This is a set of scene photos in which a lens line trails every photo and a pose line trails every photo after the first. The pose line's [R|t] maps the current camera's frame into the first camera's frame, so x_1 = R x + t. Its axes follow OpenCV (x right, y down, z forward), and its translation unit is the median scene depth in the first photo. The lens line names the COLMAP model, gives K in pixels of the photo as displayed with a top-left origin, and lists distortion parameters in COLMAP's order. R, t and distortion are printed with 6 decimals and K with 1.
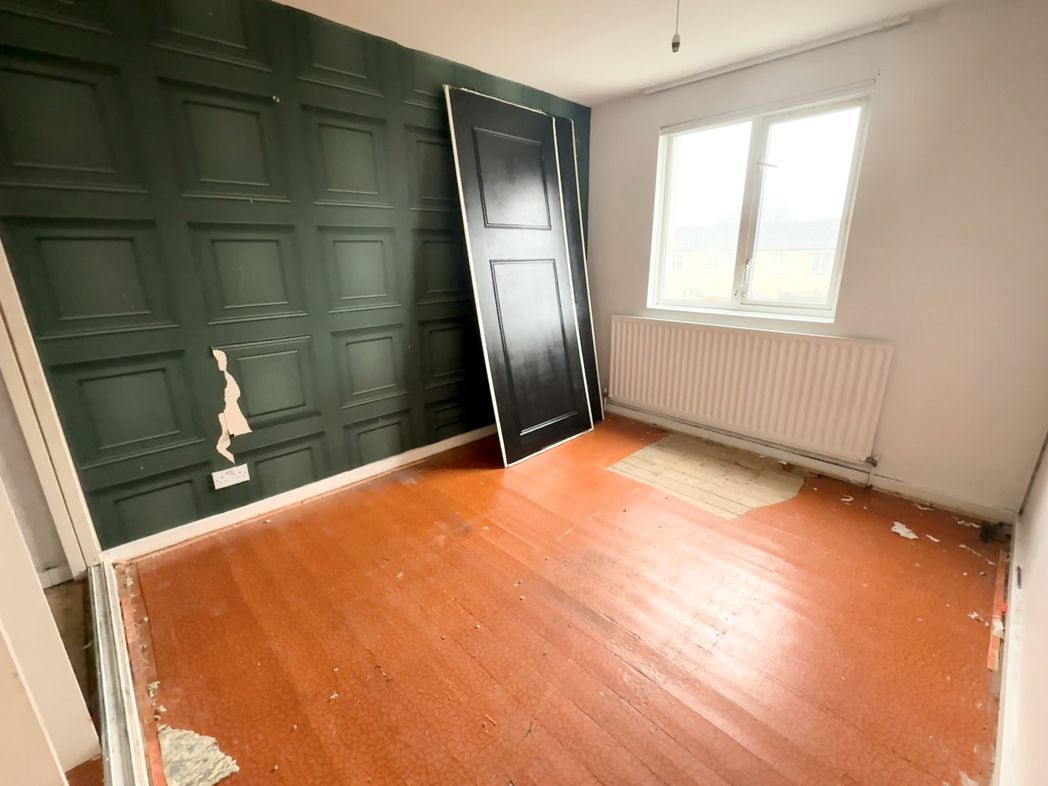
lens RADIAL K [[459.5, 0, 528.8], [0, 459.5, 392.2], [0, 0, 1]] dist [0.000791, 0.000033]
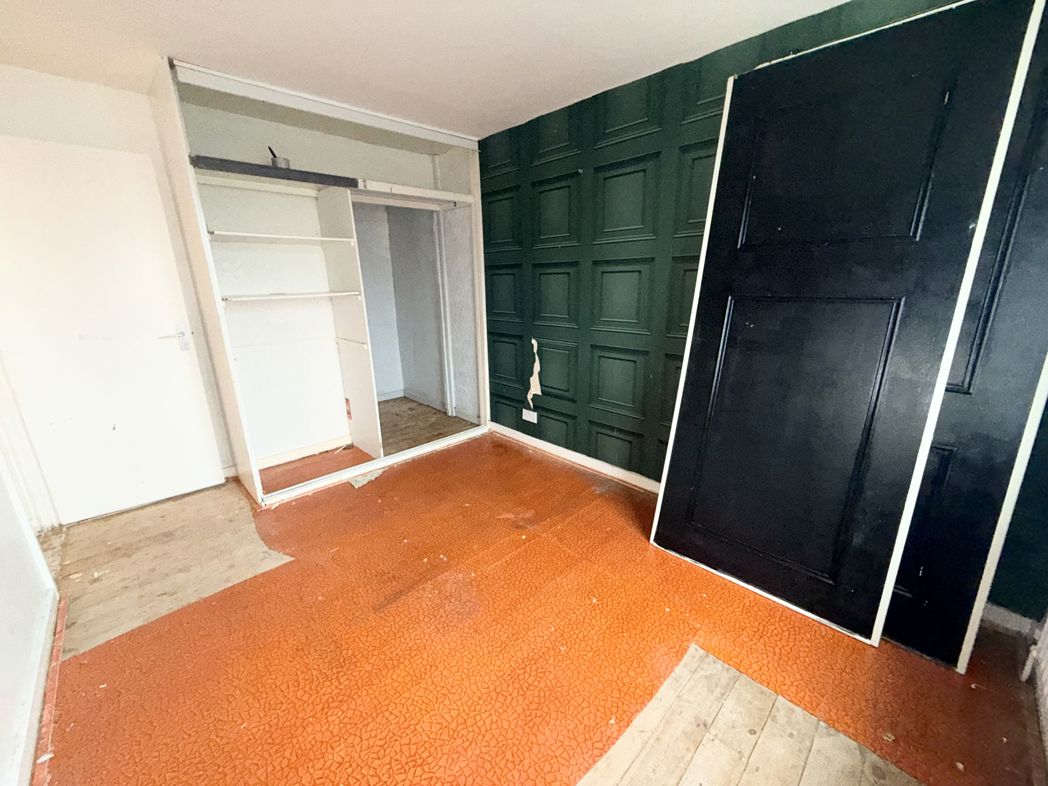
lens RADIAL K [[416.9, 0, 528.8], [0, 416.9, 396.9], [0, 0, 1]] dist [-0.000380, 0.000082]
pose [[0.004228, 0.276818, -0.960913, 0.757714], [-0.284814, 0.921456, 0.264198, -0.269478], [0.958574, 0.272564, 0.082738, 0.840987]]
